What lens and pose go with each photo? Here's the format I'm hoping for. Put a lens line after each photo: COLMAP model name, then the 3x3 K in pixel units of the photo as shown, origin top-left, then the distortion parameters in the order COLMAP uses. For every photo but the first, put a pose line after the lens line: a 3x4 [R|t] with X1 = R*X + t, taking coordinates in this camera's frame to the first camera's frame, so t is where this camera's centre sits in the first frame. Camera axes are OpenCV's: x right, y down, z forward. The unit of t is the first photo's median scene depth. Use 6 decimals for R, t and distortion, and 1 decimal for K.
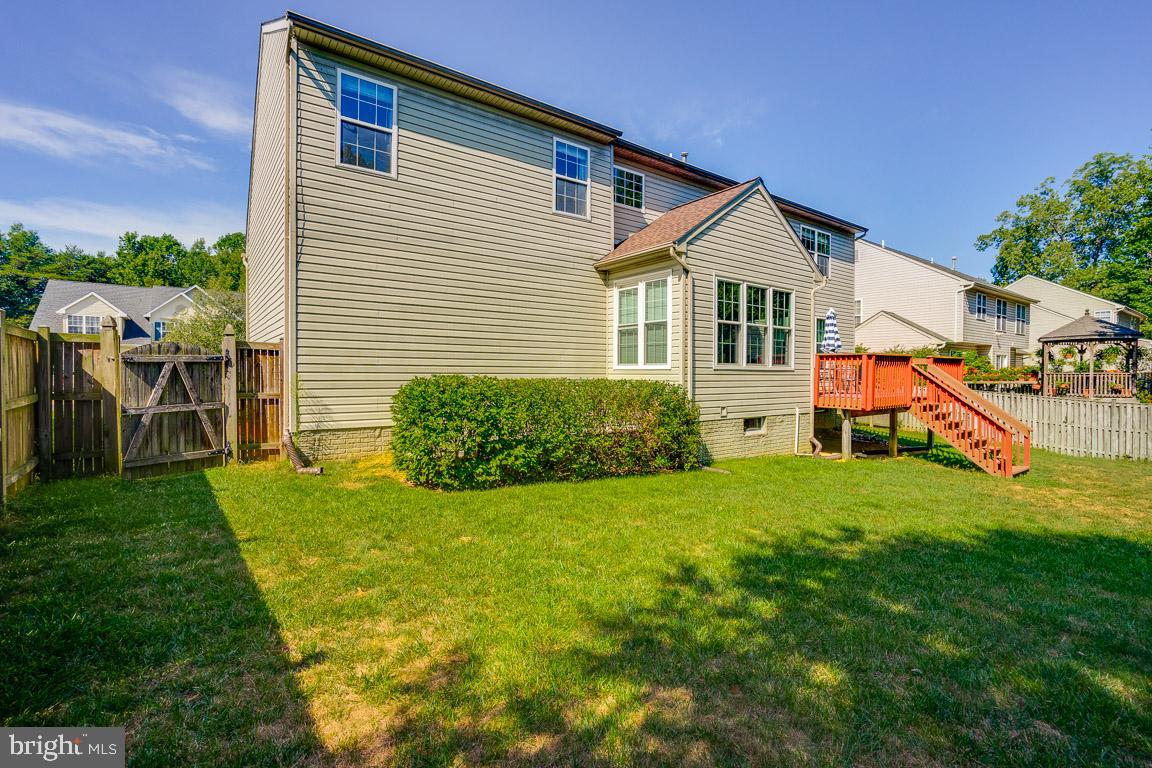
lens RADIAL K [[520.6, 0, 578.4], [0, 520.6, 380.5], [0, 0, 1]] dist [-0.002759, -0.000187]
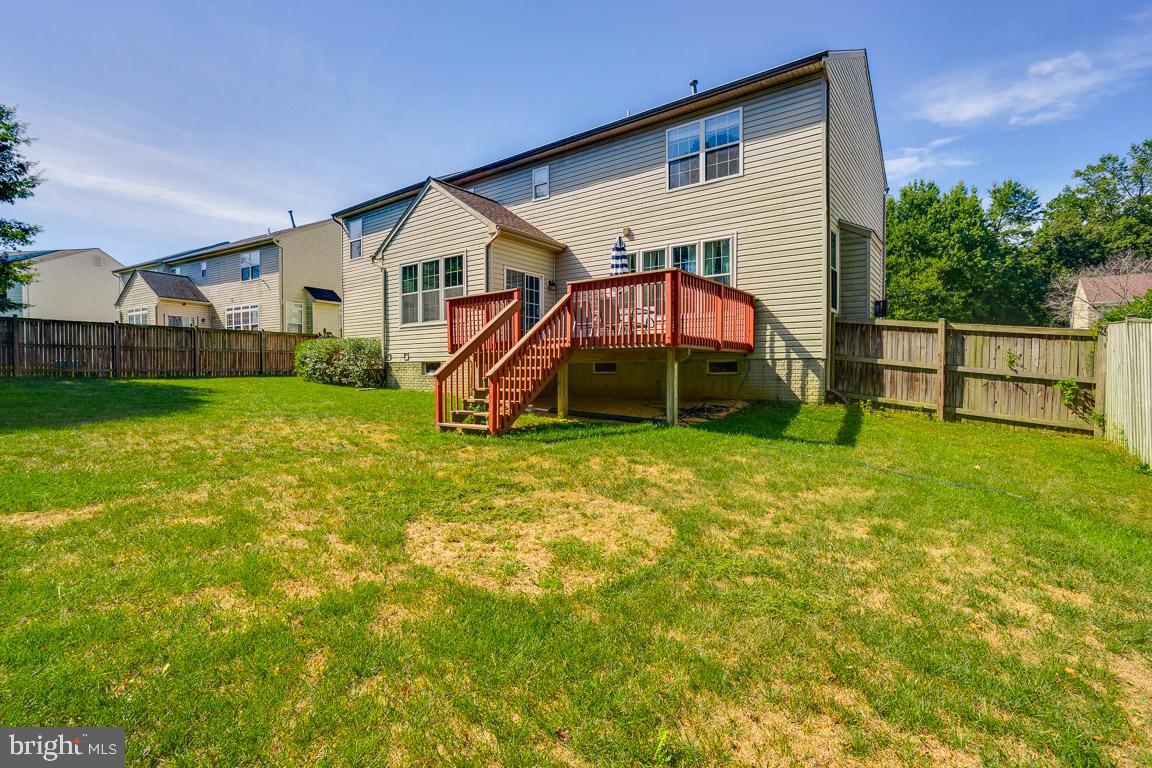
lens RADIAL K [[520.6, 0, 581.2], [0, 520.6, 382.1], [0, 0, 1]] dist [-0.002759, -0.000187]
pose [[0.281174, 0.015103, -0.959538, 1.793241], [-0.008647, 0.999875, 0.013204, 0.106023], [0.959618, 0.004585, 0.281269, 1.051649]]
